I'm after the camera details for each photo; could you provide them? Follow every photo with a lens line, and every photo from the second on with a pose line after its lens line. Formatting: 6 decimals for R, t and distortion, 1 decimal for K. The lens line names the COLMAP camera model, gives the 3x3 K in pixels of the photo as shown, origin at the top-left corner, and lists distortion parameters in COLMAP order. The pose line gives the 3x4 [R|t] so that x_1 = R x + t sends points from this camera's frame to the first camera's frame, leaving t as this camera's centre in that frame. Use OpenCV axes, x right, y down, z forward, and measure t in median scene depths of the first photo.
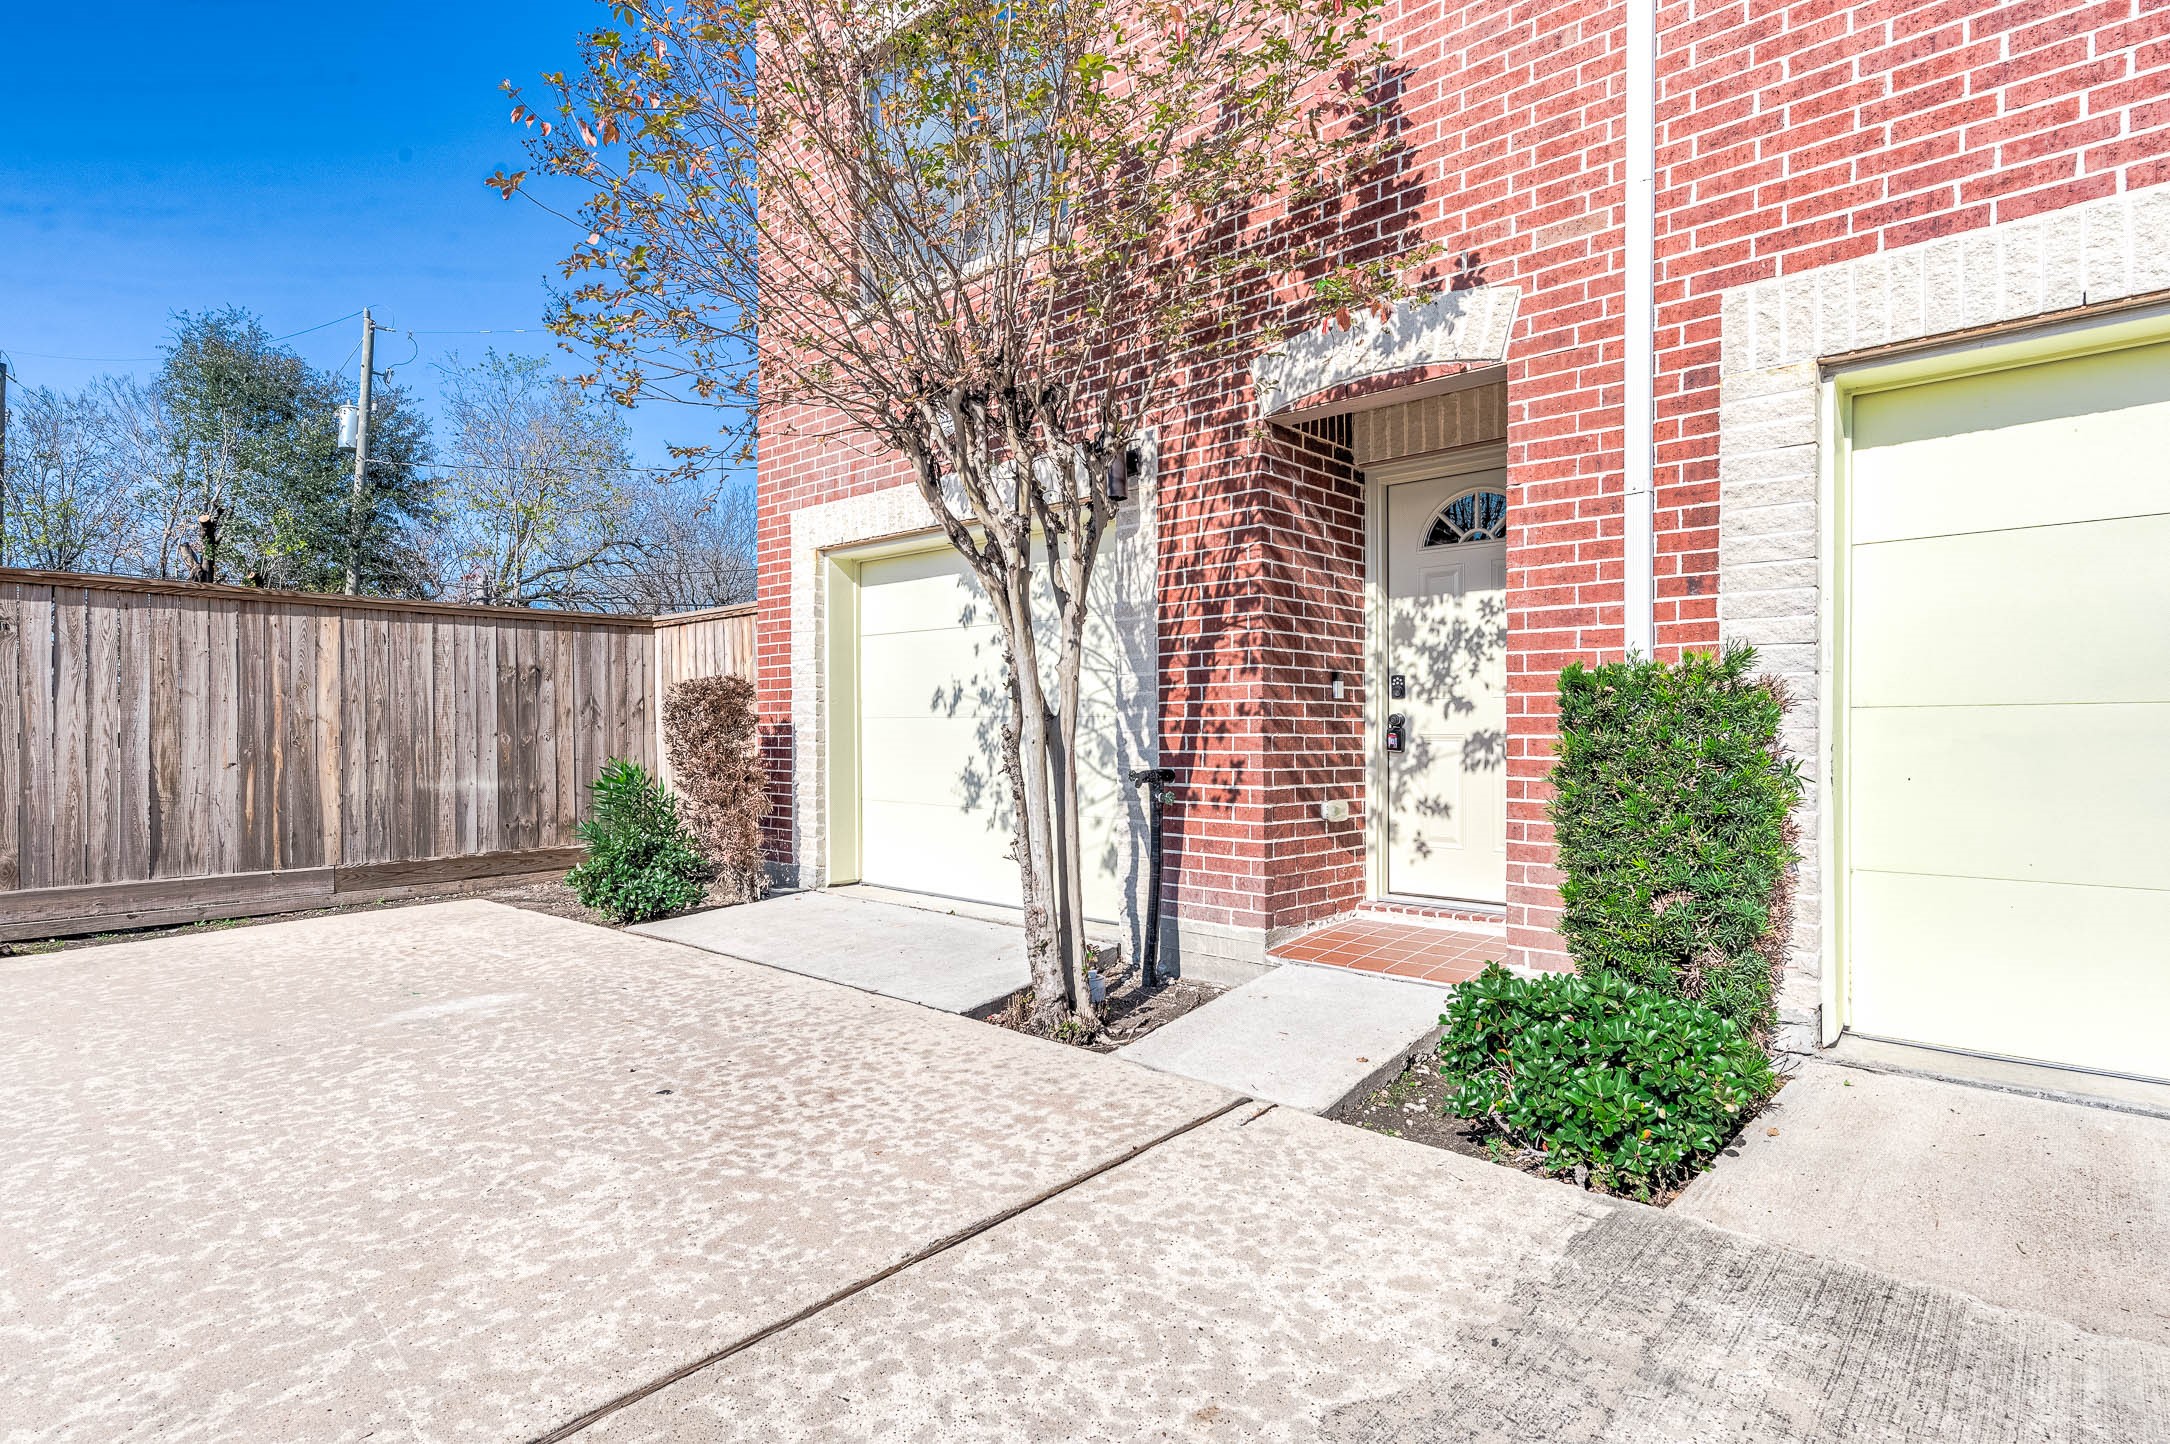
lens RADIAL K [[1112.6, 0, 1085.4], [0, 1112.6, 729.7], [0, 0, 1]] dist [0.000858, 0.000041]
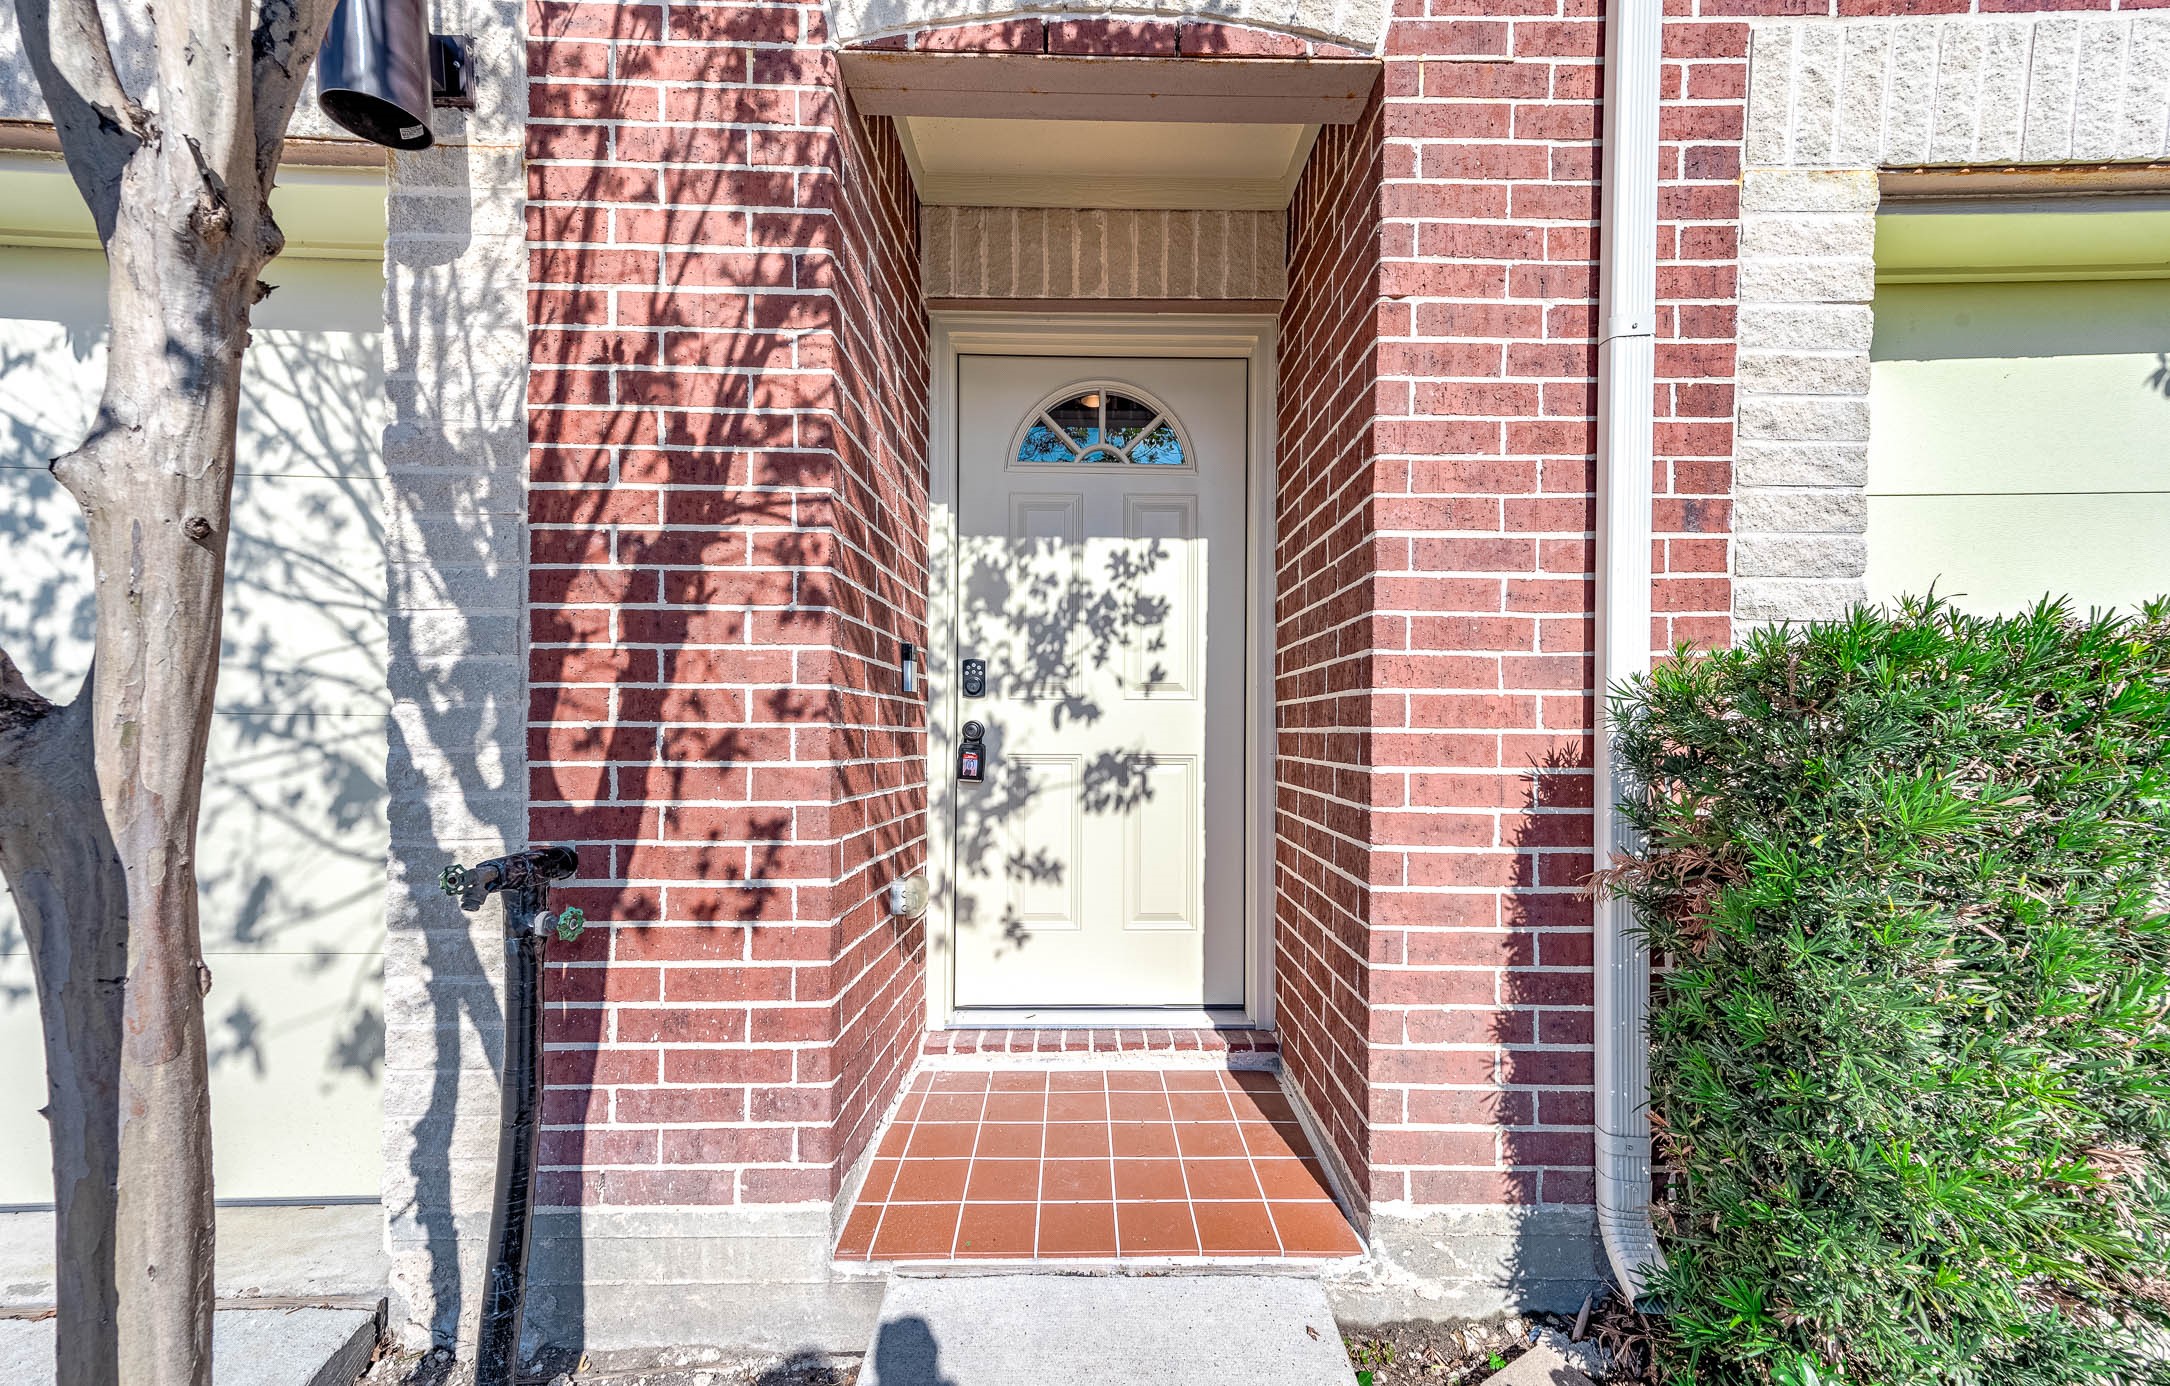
lens RADIAL K [[839.2, 0, 1087.5], [0, 839.2, 728.4], [0, 0, 1]] dist [0.012671, 0.006425]
pose [[0.735827, 0.011519, 0.677071, 0.005857], [-0.009833, 0.999932, -0.006326, -0.007855], [-0.677098, -0.002002, 0.735890, 0.642933]]
